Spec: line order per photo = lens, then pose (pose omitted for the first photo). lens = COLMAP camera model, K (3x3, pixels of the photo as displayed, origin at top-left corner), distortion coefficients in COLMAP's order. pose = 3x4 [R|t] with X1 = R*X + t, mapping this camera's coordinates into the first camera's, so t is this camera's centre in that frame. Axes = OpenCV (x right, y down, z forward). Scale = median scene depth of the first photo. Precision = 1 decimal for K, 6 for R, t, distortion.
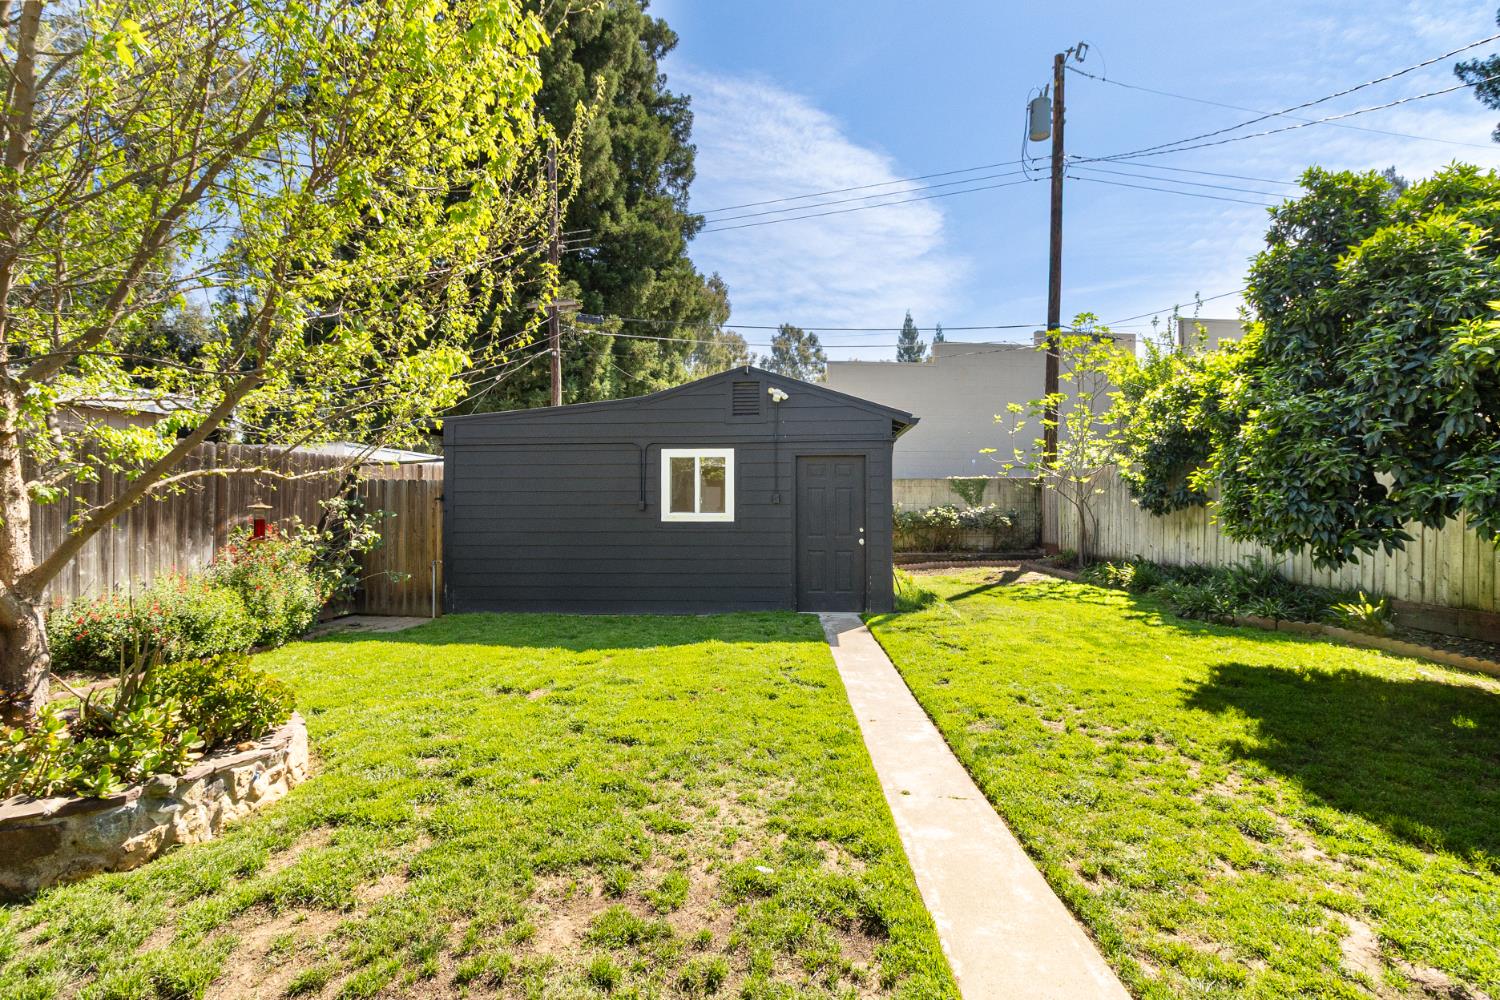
lens RADIAL K [[705.9, 0, 754.3], [0, 705.9, 491.5], [0, 0, 1]] dist [0.000304, 0.000255]
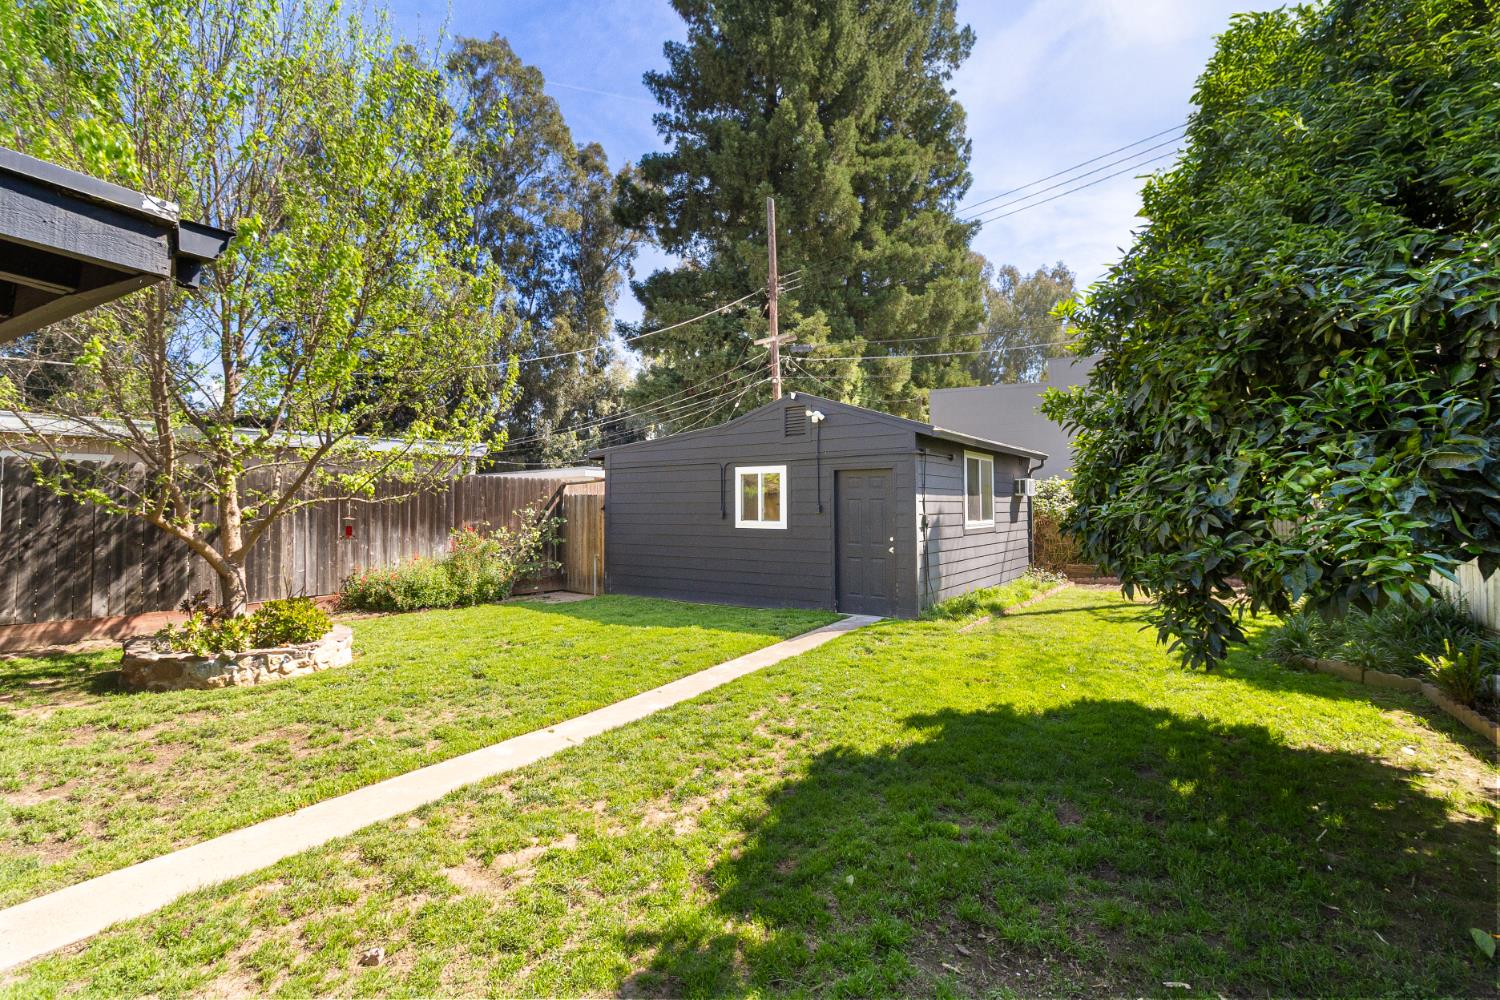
lens RADIAL K [[686.9, 0, 753.2], [0, 686.9, 481.0], [0, 0, 1]] dist [-0.001452, -0.000074]
pose [[0.860324, -0.019815, -0.509363, 0.492282], [0.010493, 0.999721, -0.021168, -0.012278], [0.509640, 0.012866, 0.860292, 0.014187]]
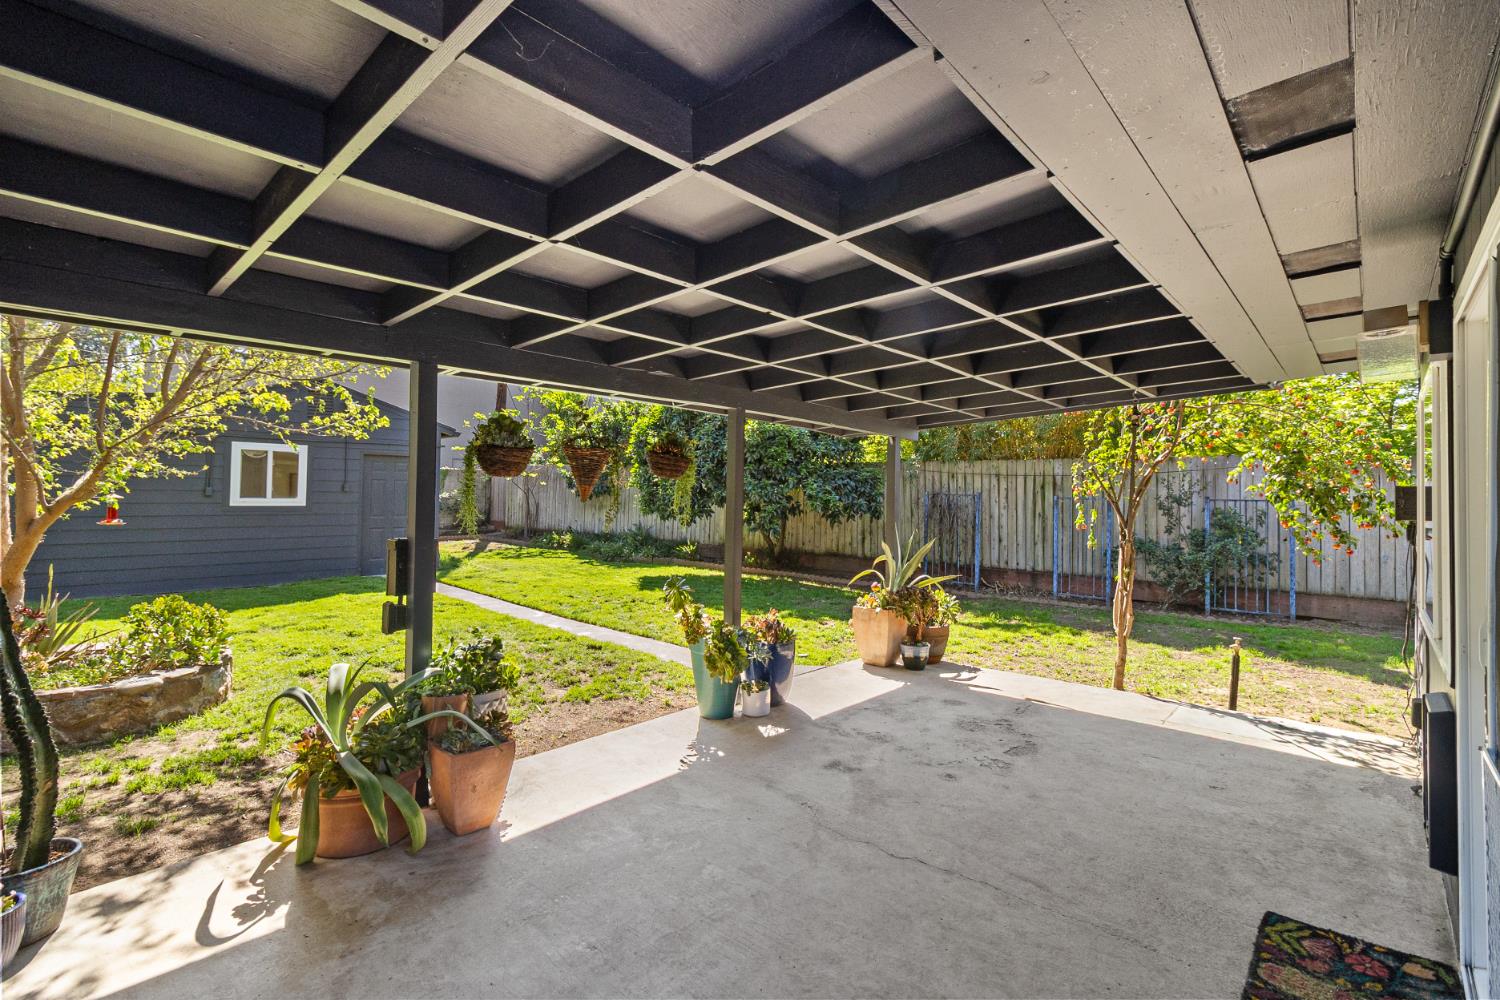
lens RADIAL K [[686.9, 0, 753.2], [0, 686.9, 481.0], [0, 0, 1]] dist [-0.001452, -0.000074]
pose [[0.661106, 0.022994, 0.749940, -0.404653], [-0.030424, 0.999530, -0.003826, -0.018907], [-0.749675, -0.020287, 0.661495, -0.353556]]
